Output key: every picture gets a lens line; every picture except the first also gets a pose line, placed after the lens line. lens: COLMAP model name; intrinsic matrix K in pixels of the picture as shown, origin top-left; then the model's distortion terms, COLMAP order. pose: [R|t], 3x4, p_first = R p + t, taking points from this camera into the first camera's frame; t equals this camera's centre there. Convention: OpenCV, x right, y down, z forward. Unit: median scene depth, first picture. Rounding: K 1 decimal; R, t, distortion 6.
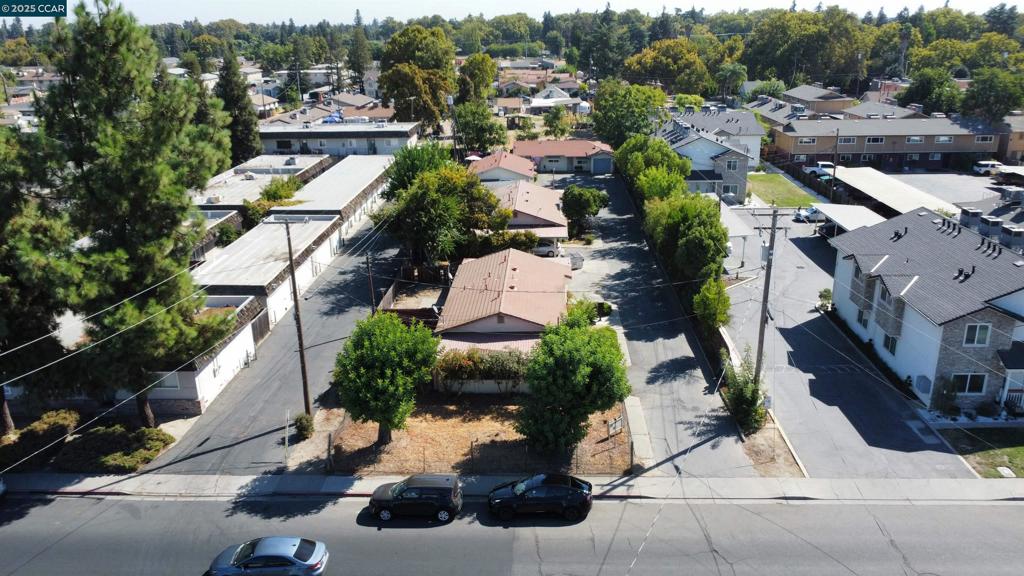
lens RADIAL K [[780.5, 0, 512.0], [0, 780.5, 288.0], [0, 0, 1]] dist [0.000055, -0.004587]
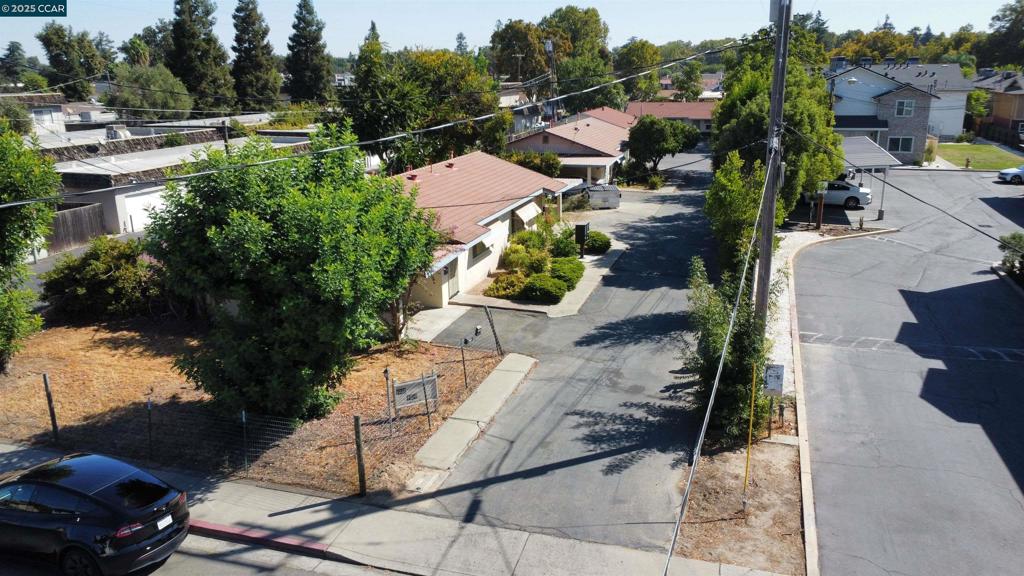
lens RADIAL K [[780.5, 0, 512.0], [0, 780.5, 288.0], [0, 0, 1]] dist [0.000055, -0.004587]
pose [[0.964430, 0.074060, -0.253750, 0.147496], [-0.086411, 0.995540, -0.037864, 0.062399], [0.249814, 0.058444, 0.966528, 0.283345]]
